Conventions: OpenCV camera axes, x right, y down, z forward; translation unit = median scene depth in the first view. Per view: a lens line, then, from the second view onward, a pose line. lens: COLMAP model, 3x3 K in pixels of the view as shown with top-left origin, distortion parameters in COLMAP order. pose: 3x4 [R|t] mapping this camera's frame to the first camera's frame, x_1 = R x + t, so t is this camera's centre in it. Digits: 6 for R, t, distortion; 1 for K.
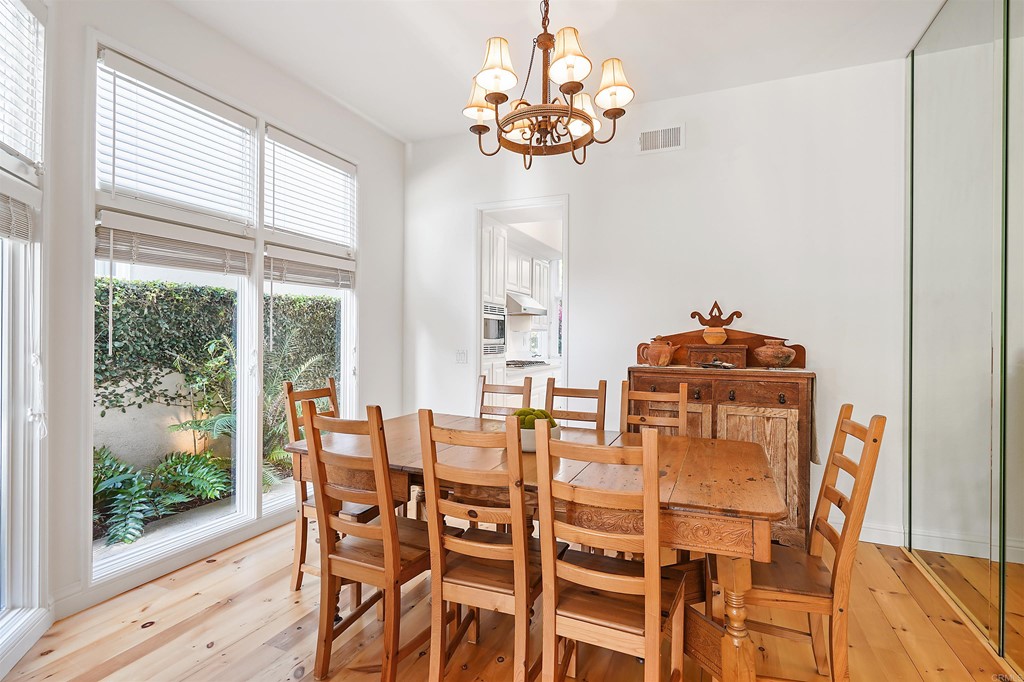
lens RADIAL K [[489.9, 0, 511.7], [0, 489.9, 337.1], [0, 0, 1]] dist [-0.001884, -0.000273]
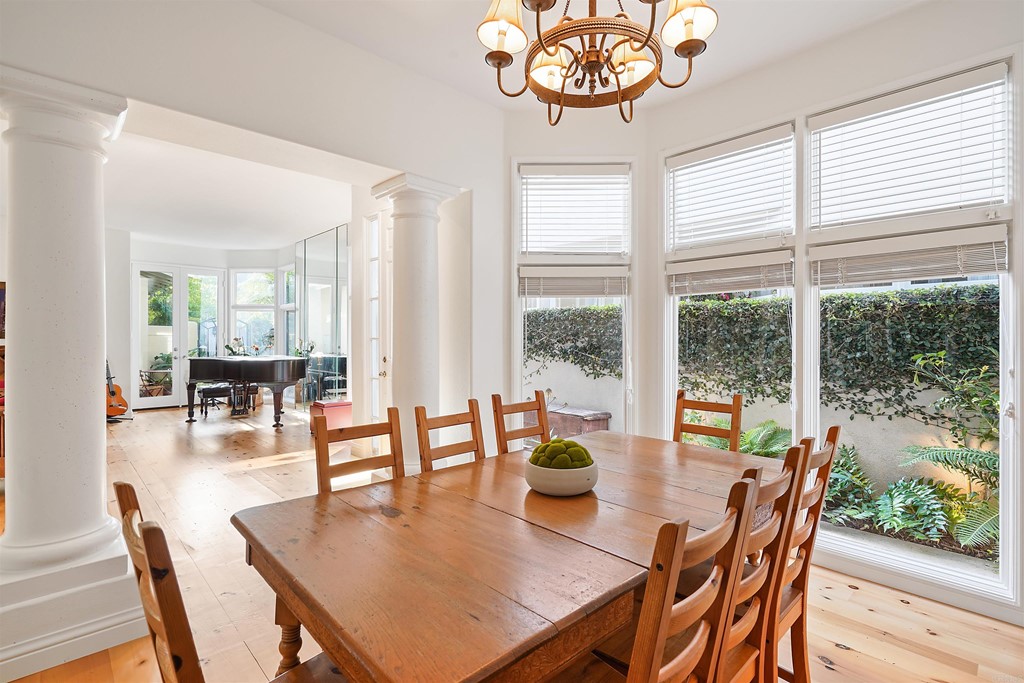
lens RADIAL K [[489.9, 0, 511.4], [0, 489.9, 341.6], [0, 0, 1]] dist [-0.001884, -0.000273]
pose [[-0.403869, -0.001542, -0.914816, 0.460776], [-0.003251, 0.999995, -0.000250, -0.010318], [0.914811, 0.002873, -0.403872, 0.710391]]
